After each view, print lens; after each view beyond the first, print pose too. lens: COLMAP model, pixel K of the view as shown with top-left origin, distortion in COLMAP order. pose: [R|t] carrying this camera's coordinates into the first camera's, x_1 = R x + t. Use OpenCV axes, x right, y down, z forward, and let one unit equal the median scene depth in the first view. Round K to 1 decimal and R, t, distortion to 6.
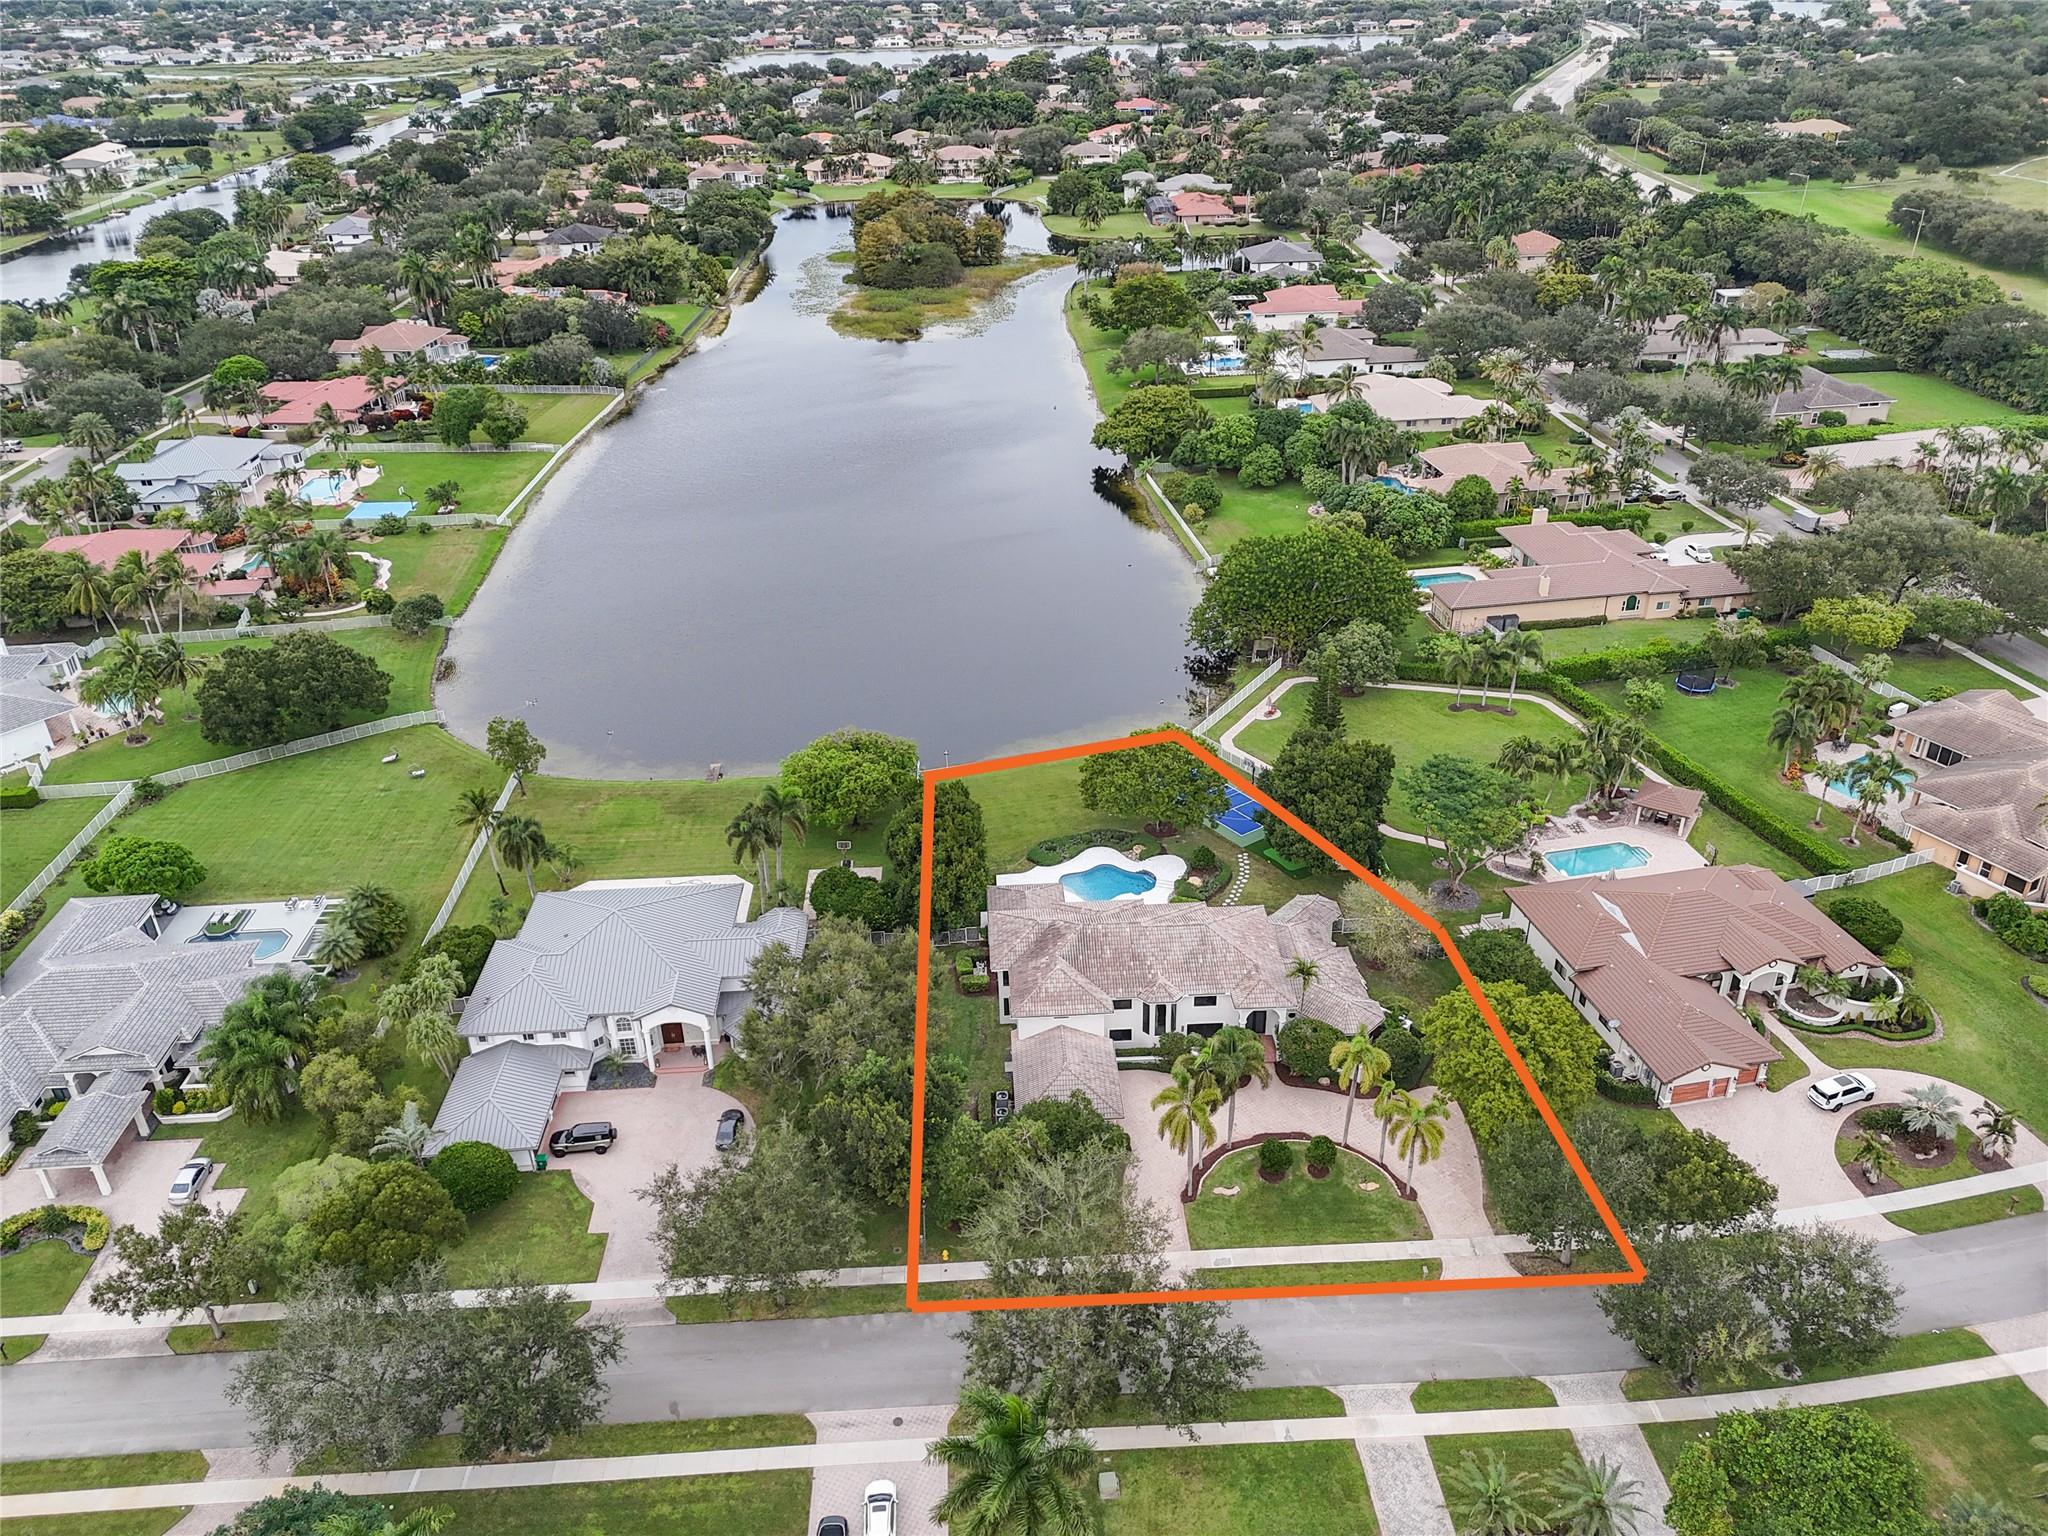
lens RADIAL K [[1578.9, 0, 1024.0], [0, 1578.9, 768.0], [0, 0, 1]] dist [0.121797, -0.072282]
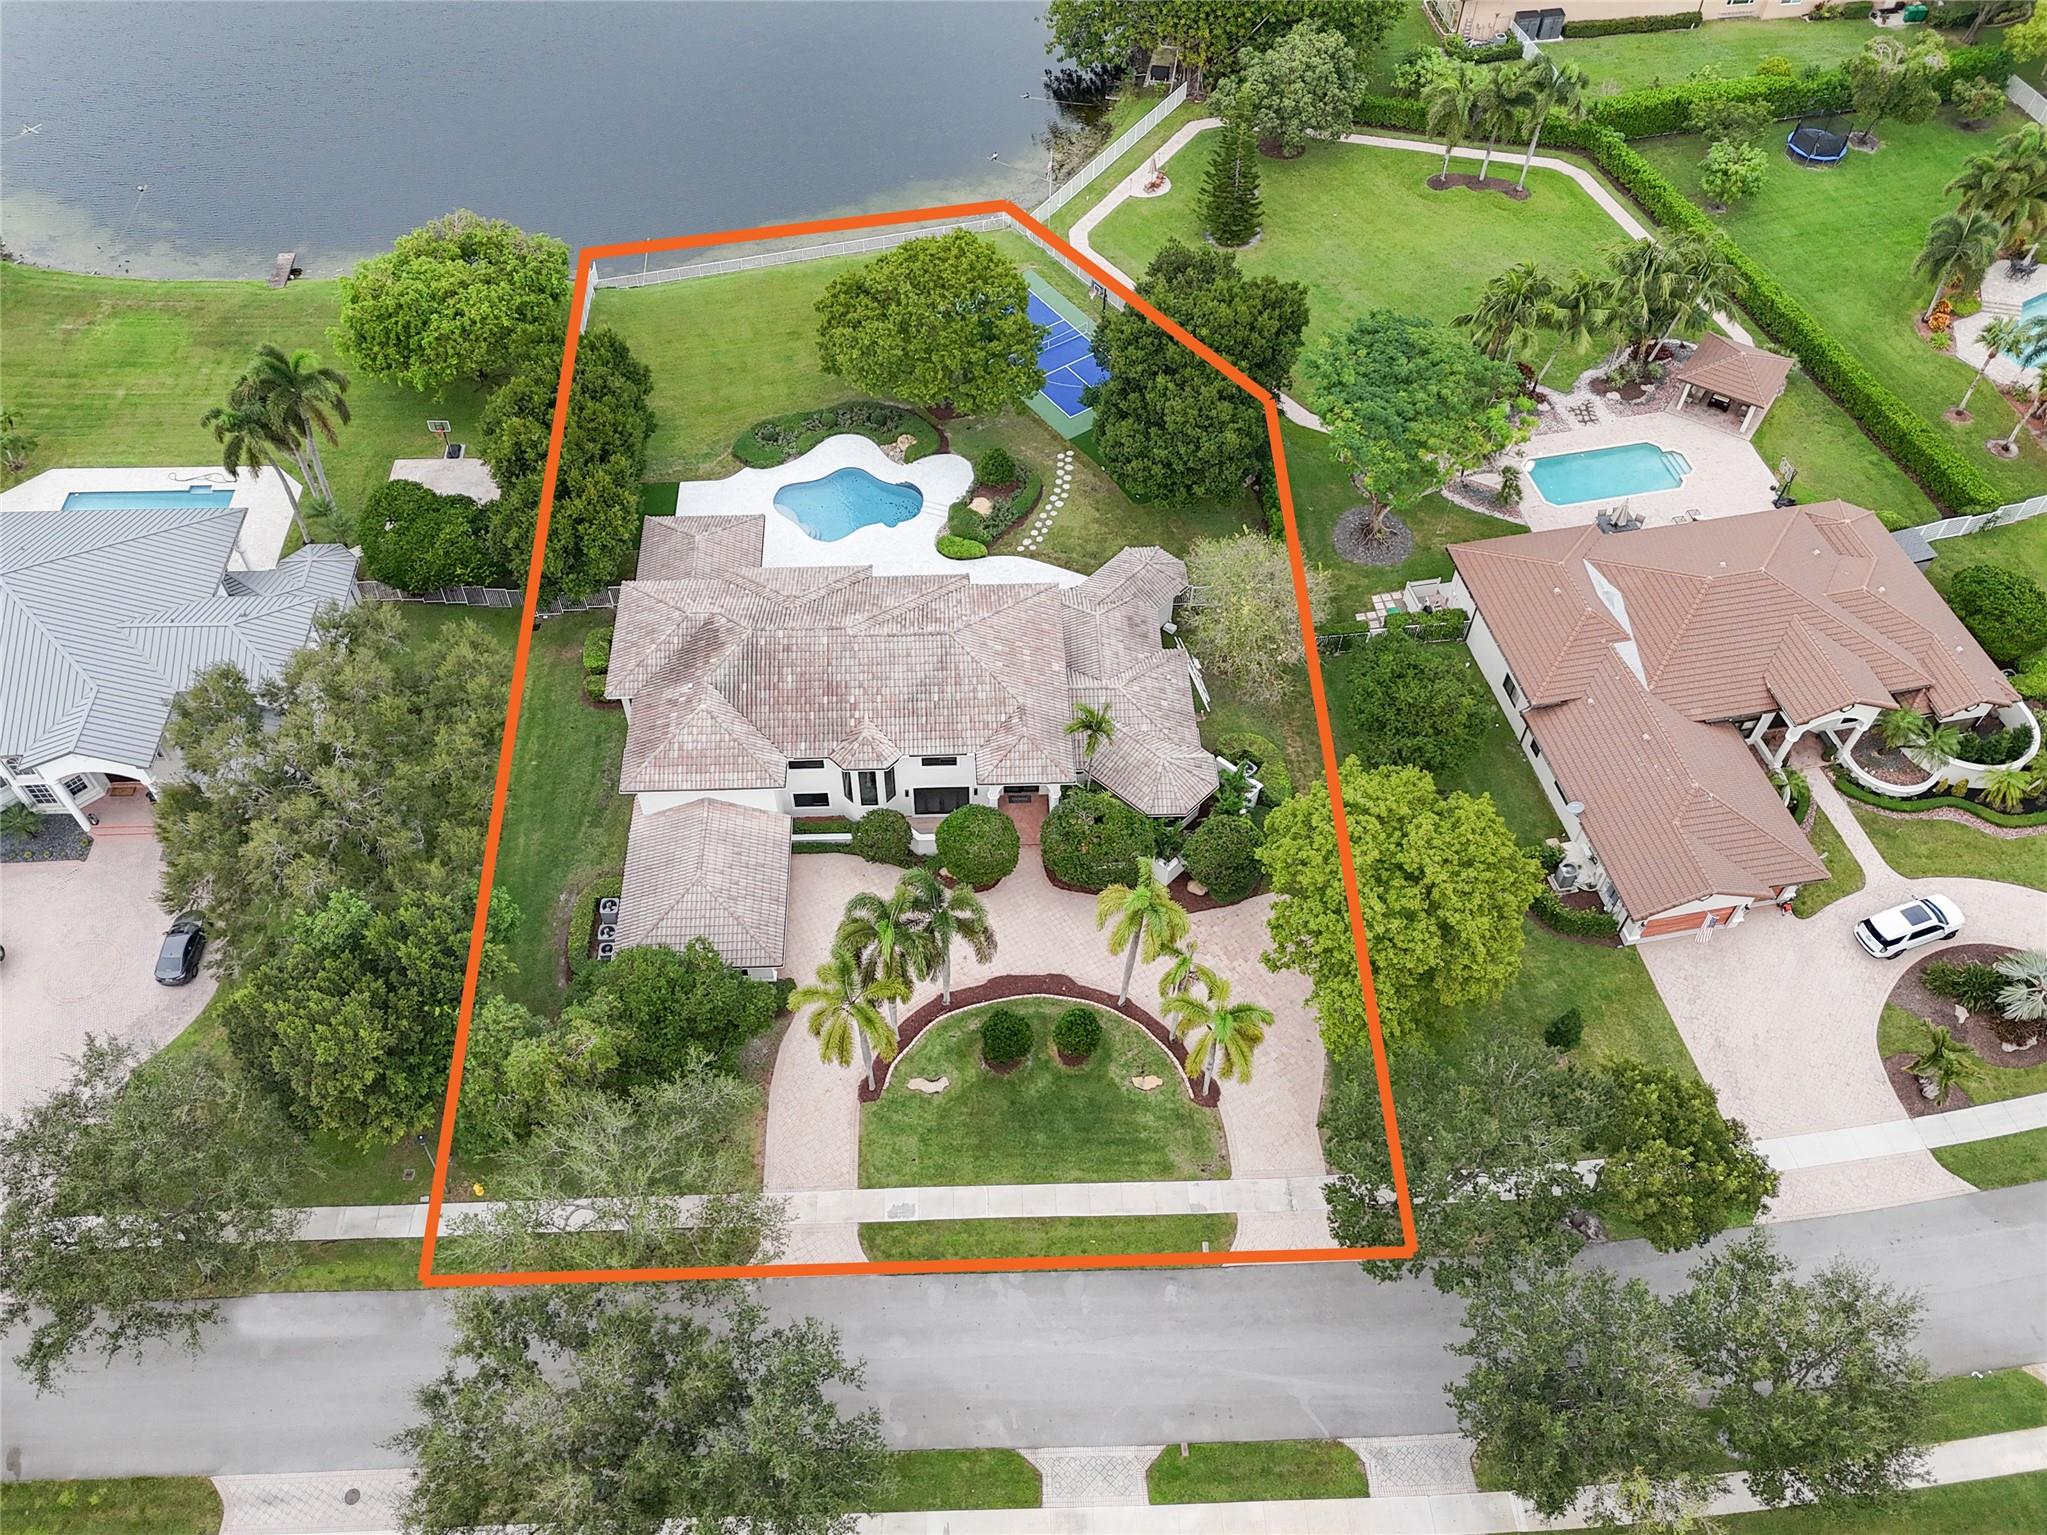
lens RADIAL K [[1571.6, 0, 982.8], [0, 1571.6, 768.4], [0, 0, 1]] dist [0.110425, -0.097329]
pose [[0.999469, 0.028145, -0.016417, 0.123567], [-0.019368, 0.918363, 0.395265, -0.086716], [0.026202, -0.394737, 0.918420, 0.363288]]
